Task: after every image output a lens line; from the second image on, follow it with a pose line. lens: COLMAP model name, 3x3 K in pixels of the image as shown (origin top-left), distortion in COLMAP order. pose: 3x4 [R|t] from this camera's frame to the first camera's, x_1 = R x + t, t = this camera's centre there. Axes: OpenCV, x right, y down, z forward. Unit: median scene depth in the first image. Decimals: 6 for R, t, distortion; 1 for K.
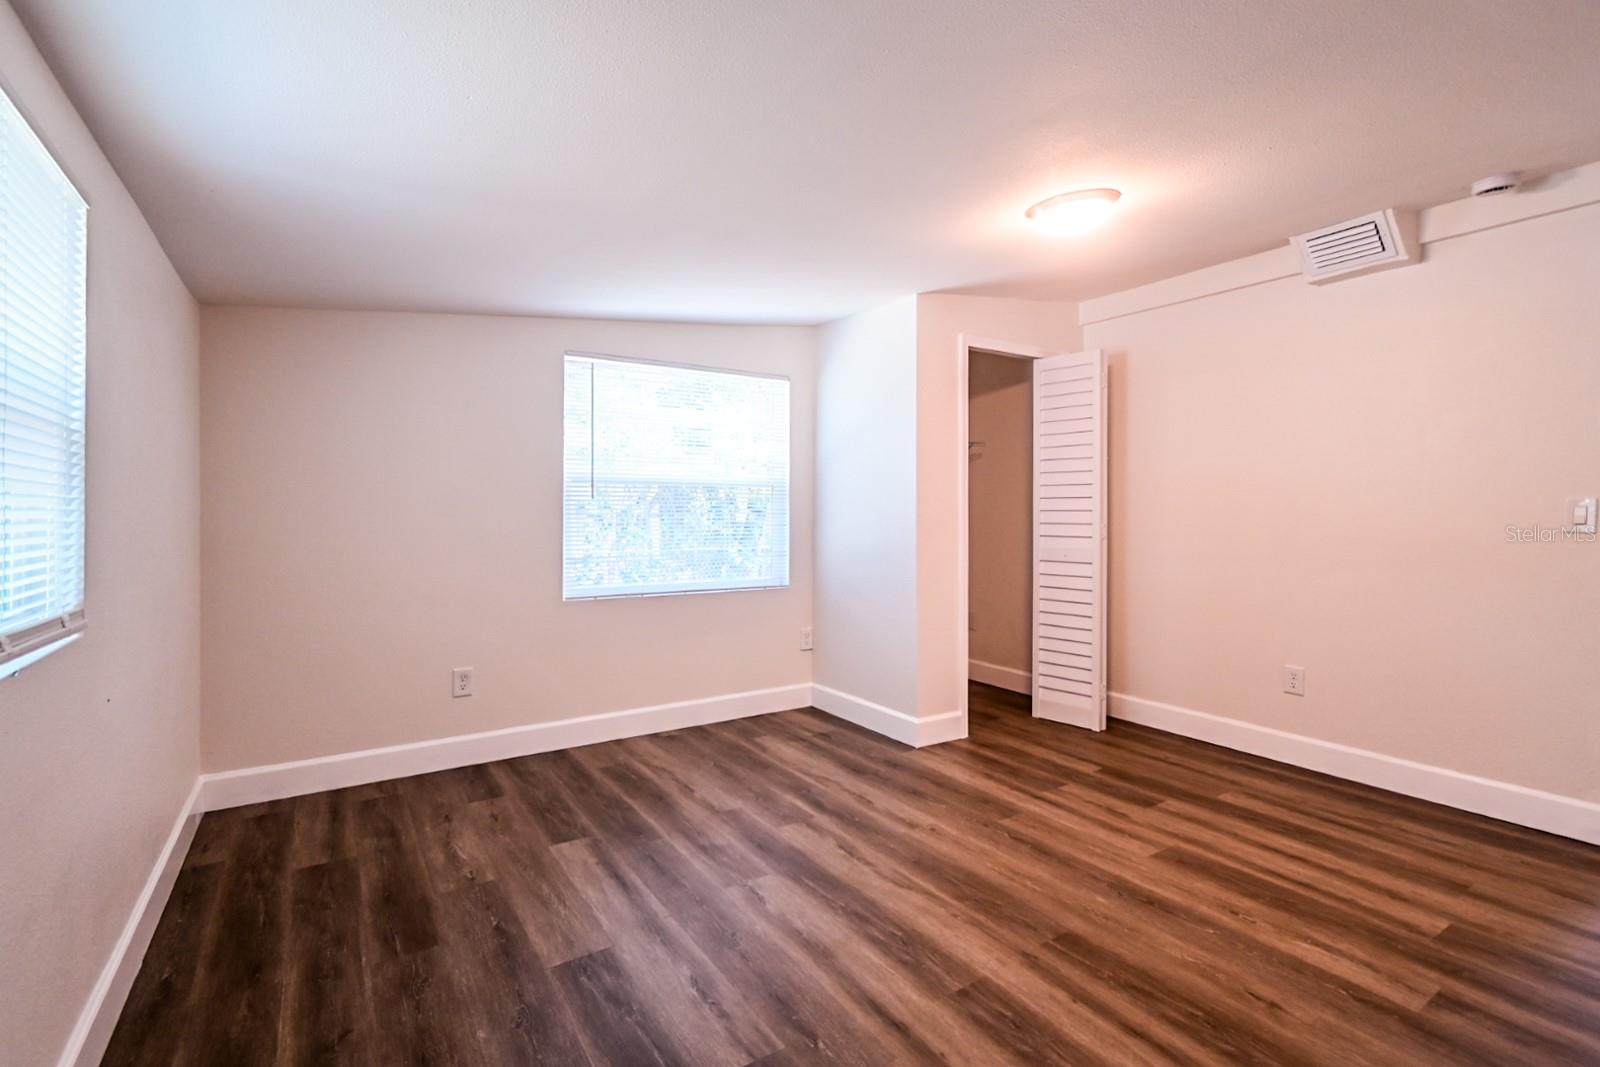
lens RADIAL K [[727.2, 0, 800.0], [0, 727.2, 533.5], [0, 0, 1]] dist [0.000146, -0.001446]
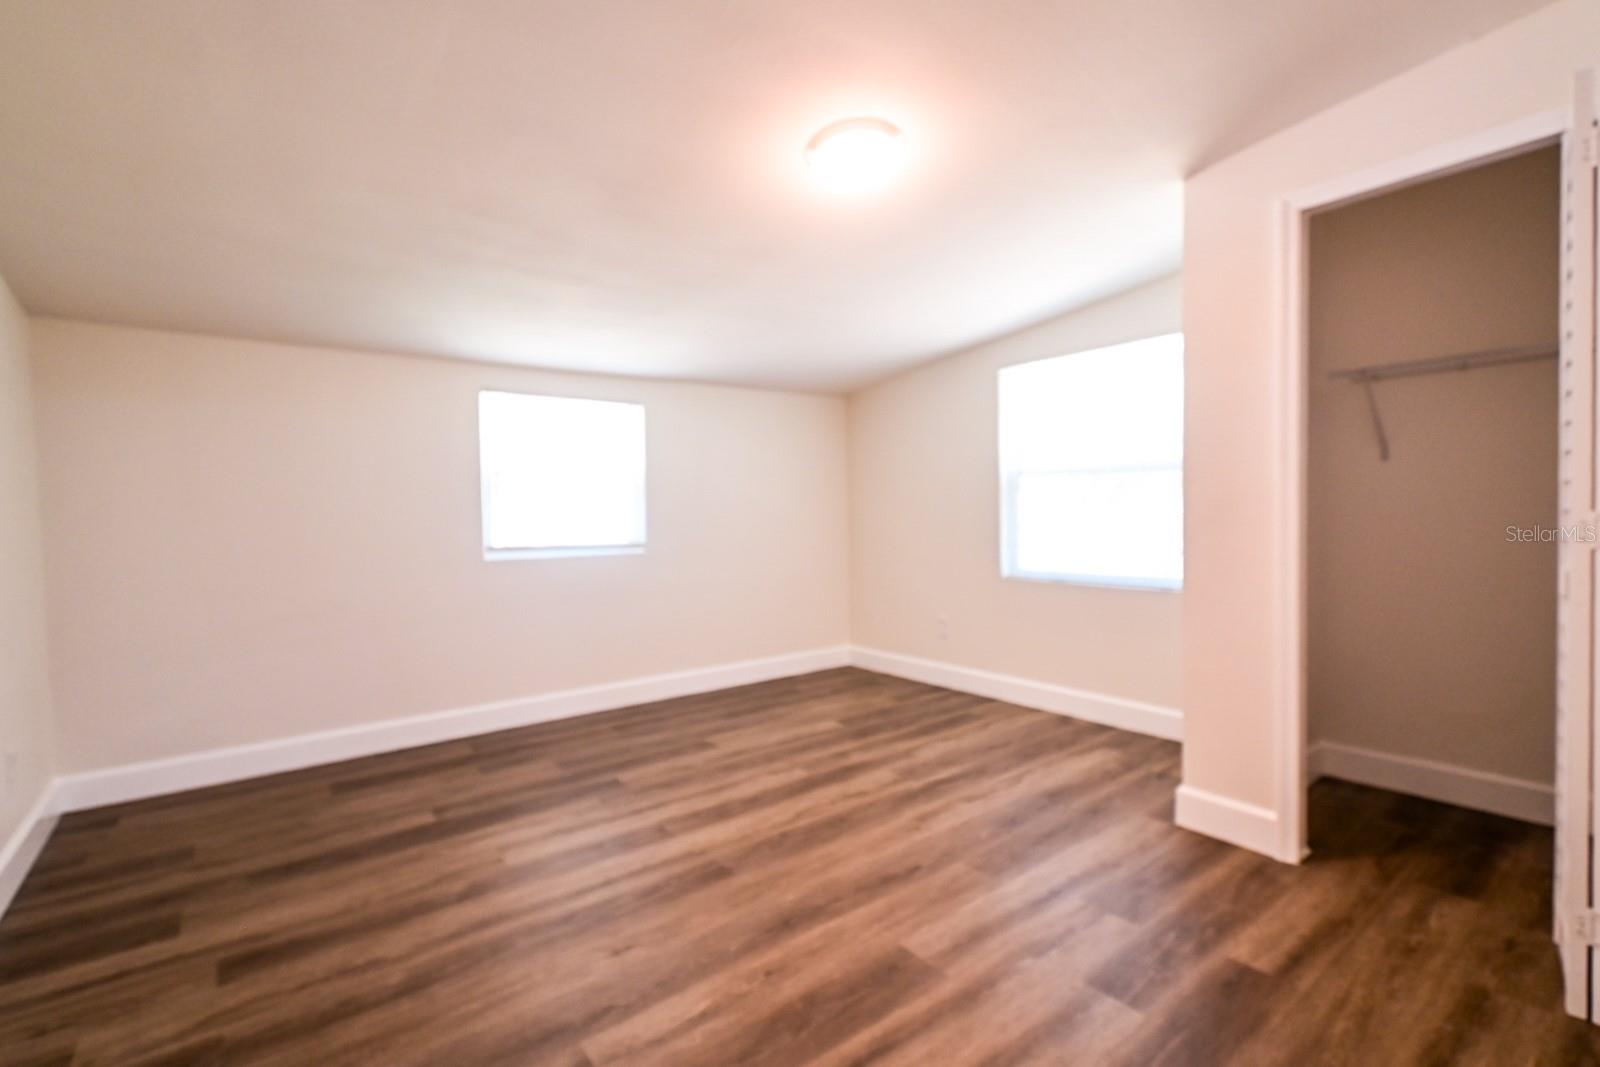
lens RADIAL K [[727.2, 0, 800.0], [0, 727.2, 533.5], [0, 0, 1]] dist [0.000146, -0.001446]
pose [[0.077047, 0.024038, -0.996738, 1.146689], [-0.010817, 0.999671, 0.023273, -0.006953], [0.996969, 0.008988, 0.077281, 0.775755]]
